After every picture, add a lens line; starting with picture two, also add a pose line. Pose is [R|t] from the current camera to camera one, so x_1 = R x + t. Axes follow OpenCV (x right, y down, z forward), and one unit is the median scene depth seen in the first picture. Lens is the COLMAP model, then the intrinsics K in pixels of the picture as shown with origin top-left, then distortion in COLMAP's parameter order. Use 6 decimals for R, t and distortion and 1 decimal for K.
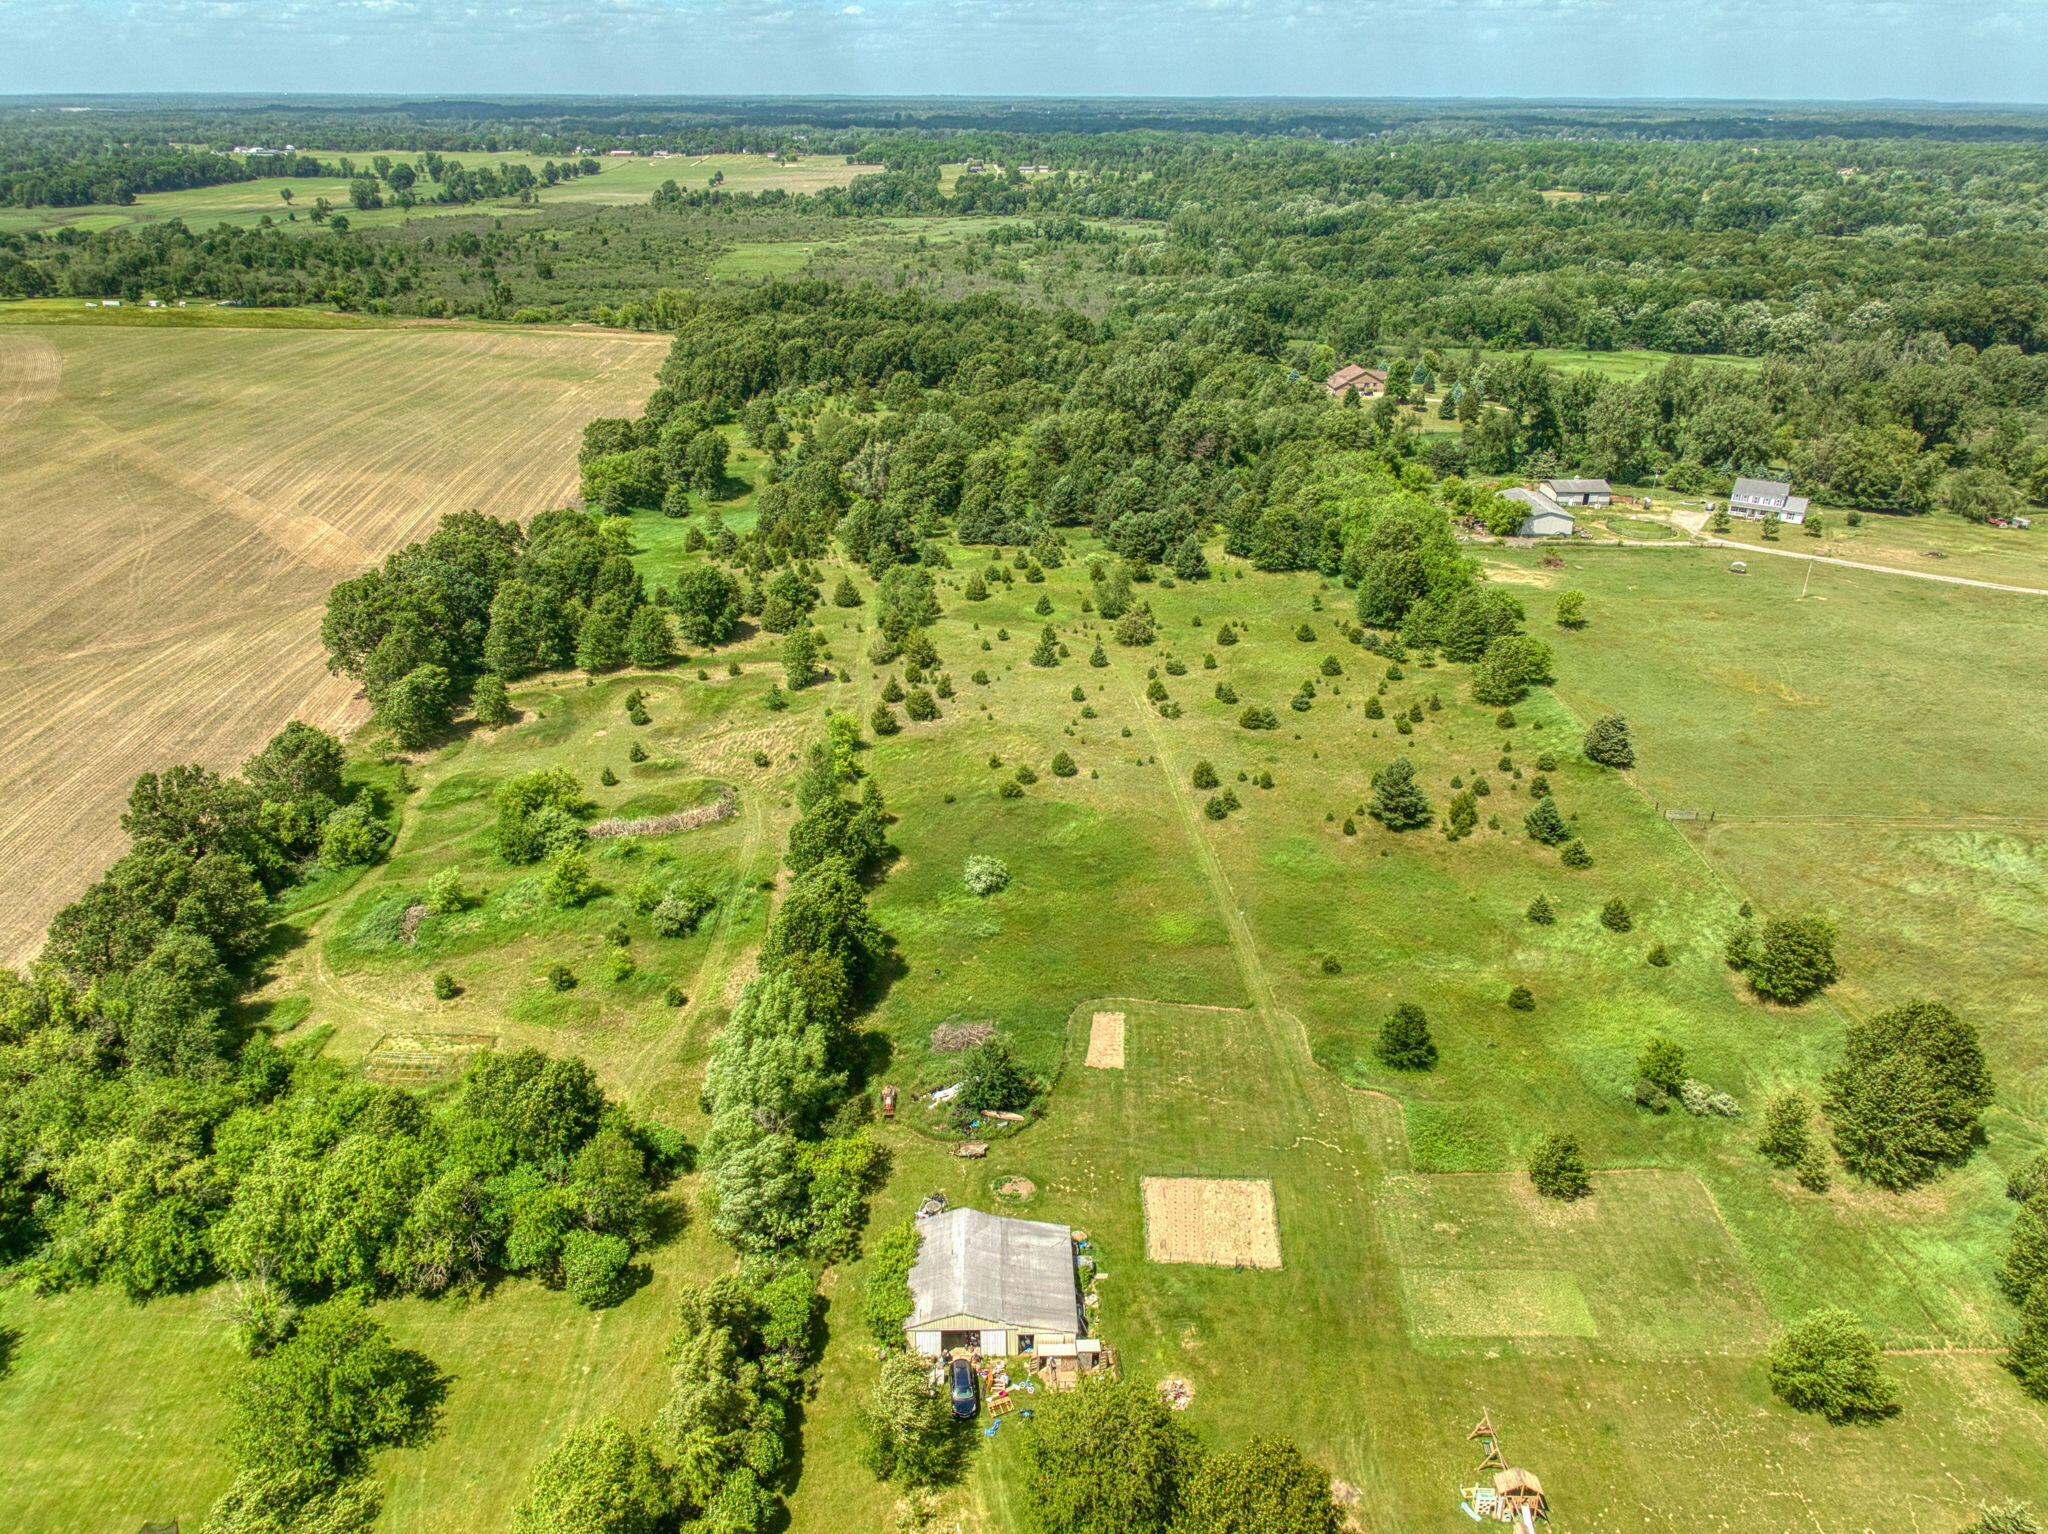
lens RADIAL K [[1478.7, 0, 1024.0], [0, 1478.7, 767.0], [0, 0, 1]] dist [-0.001893, -0.008317]
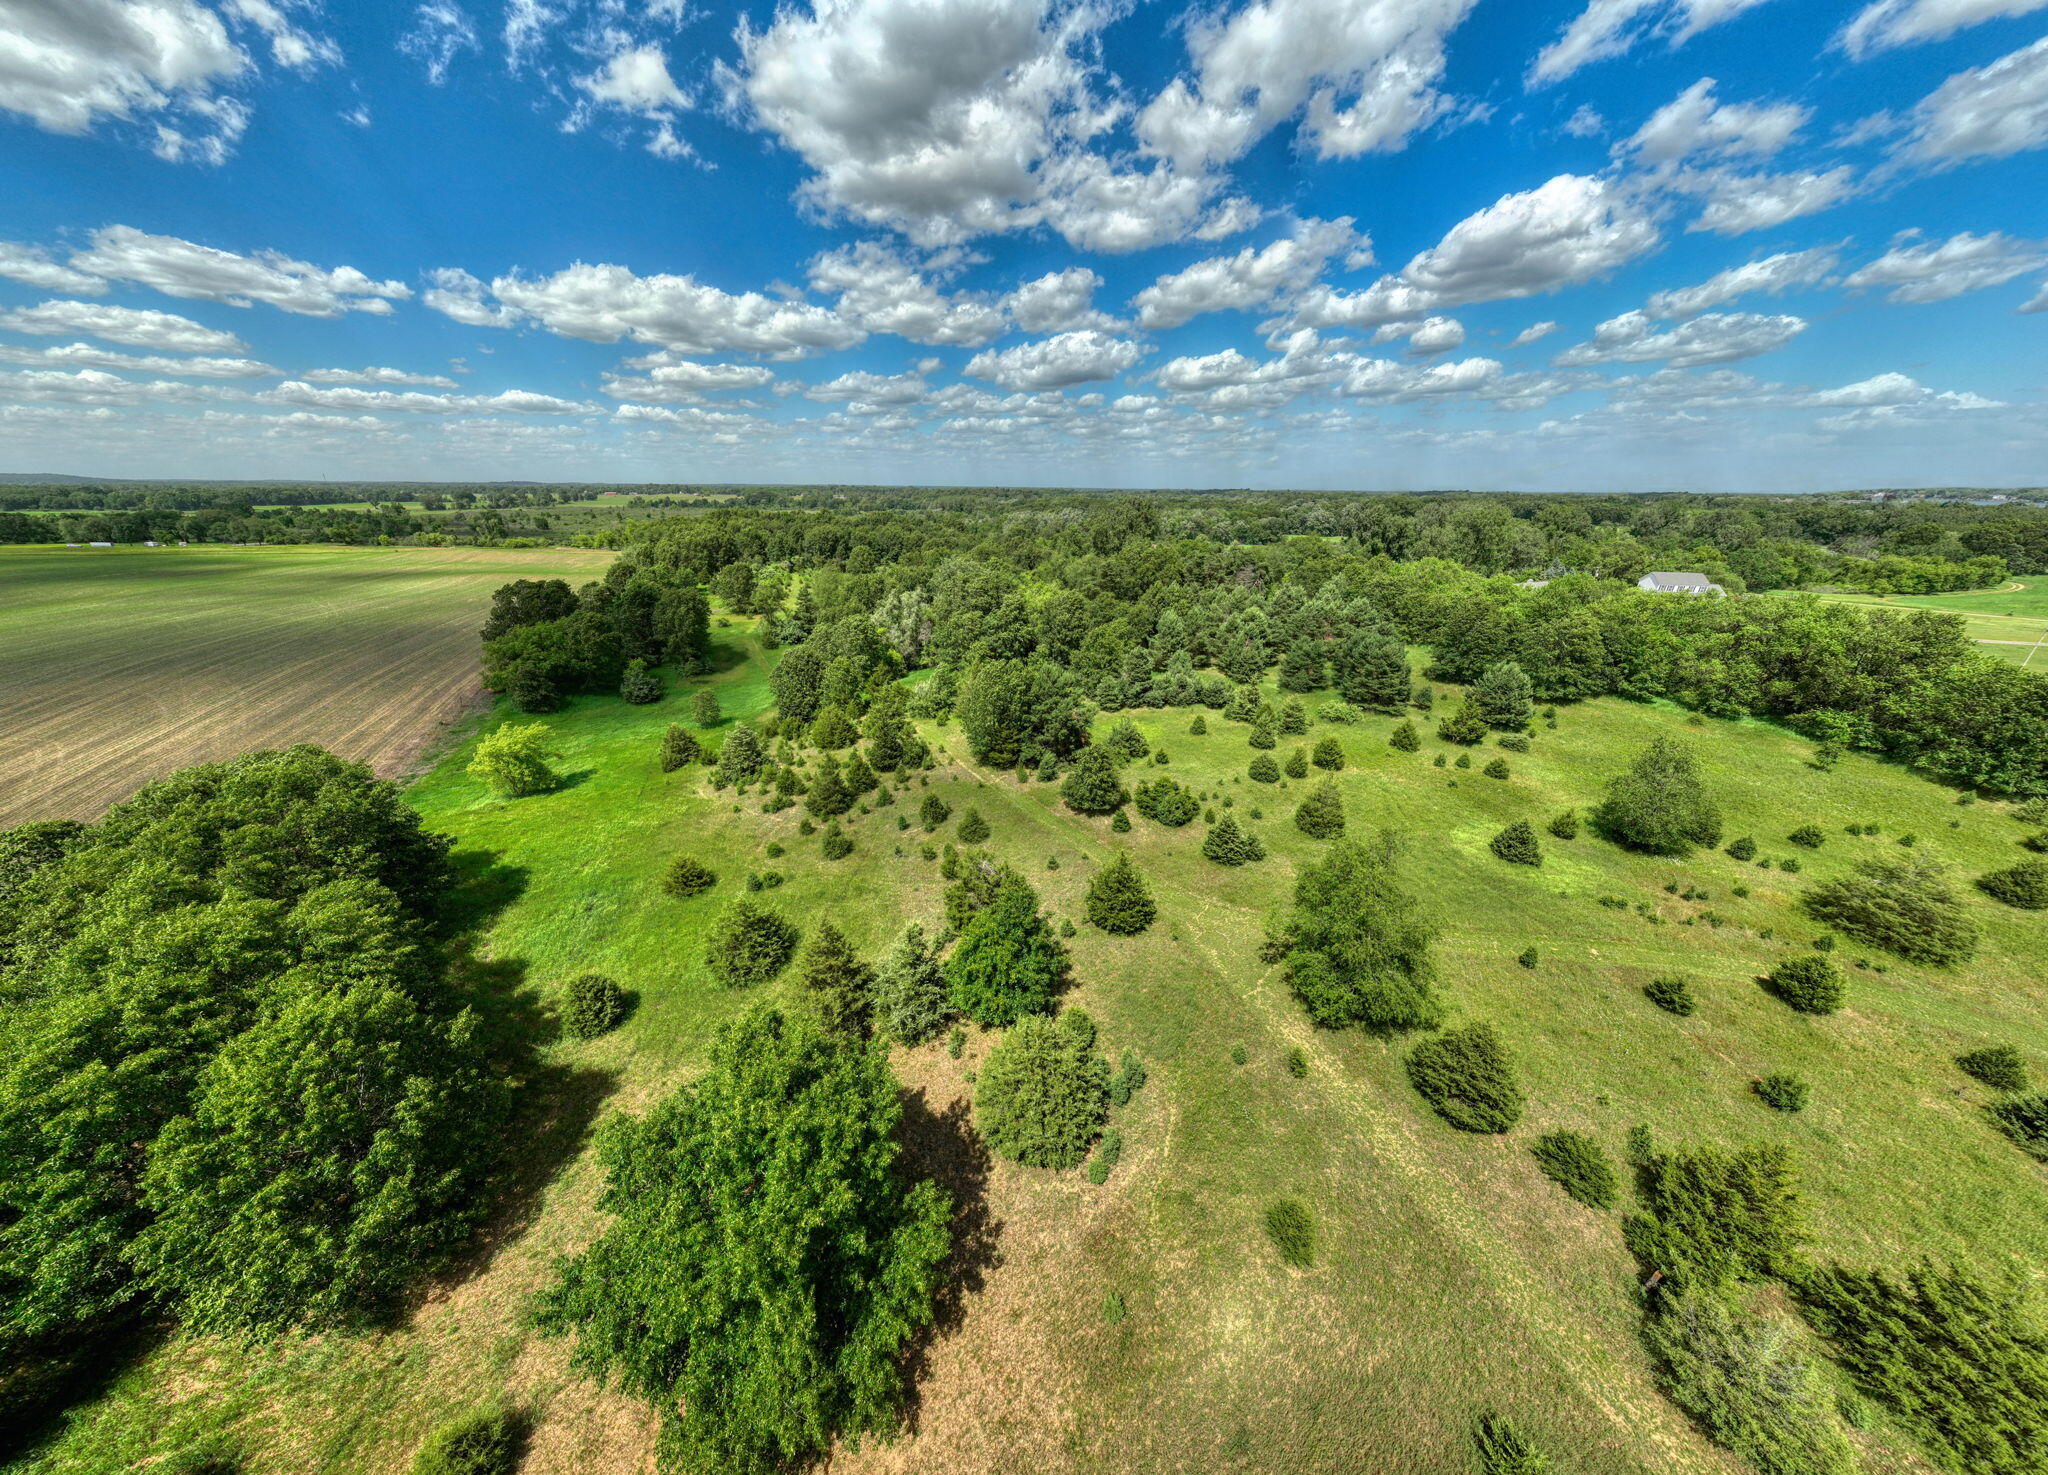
lens RADIAL K [[603.8, 0, 1020.7], [0, 603.8, 723.3], [0, 0, 1]] dist [-0.005679, 0.000057]
pose [[0.949942, -0.108080, 0.293135, -0.182348], [0.123280, 0.991795, -0.033826, -0.155596], [-0.287074, 0.068270, 0.955472, 0.819187]]
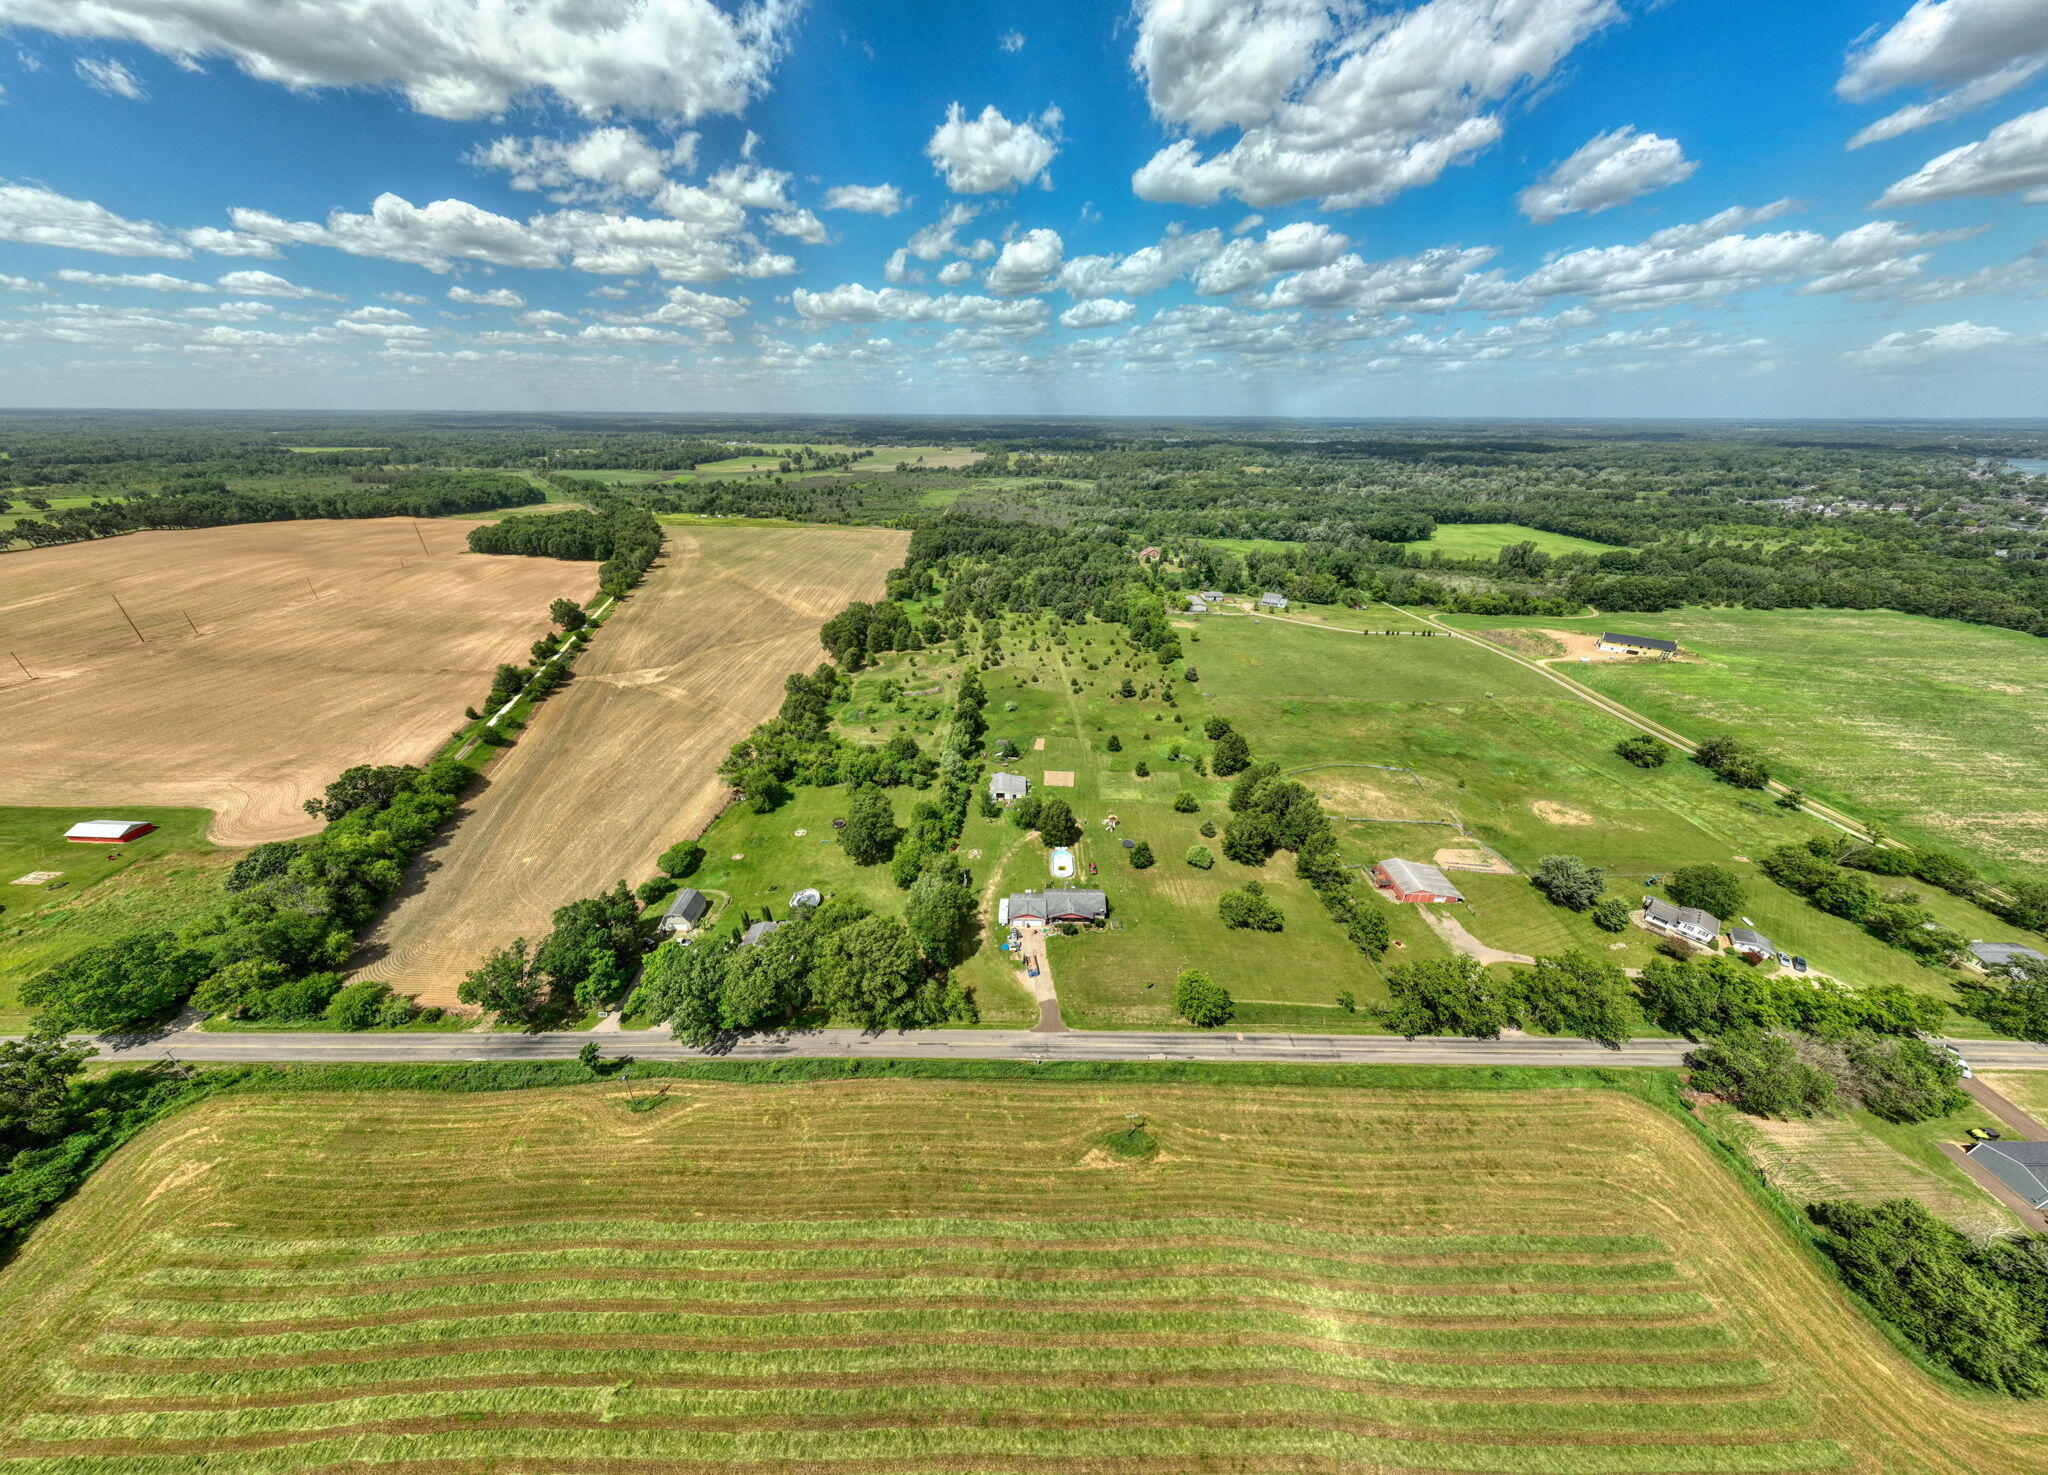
lens RADIAL K [[603.6, 0, 1023.6], [0, 603.6, 741.9], [0, 0, 1]] dist [-0.004894, 0.000072]
pose [[0.999483, 0.016082, -0.027834, 0.031525], [-0.013965, 0.997111, 0.074666, 0.030819], [0.028954, -0.074238, 0.996820, -0.327825]]
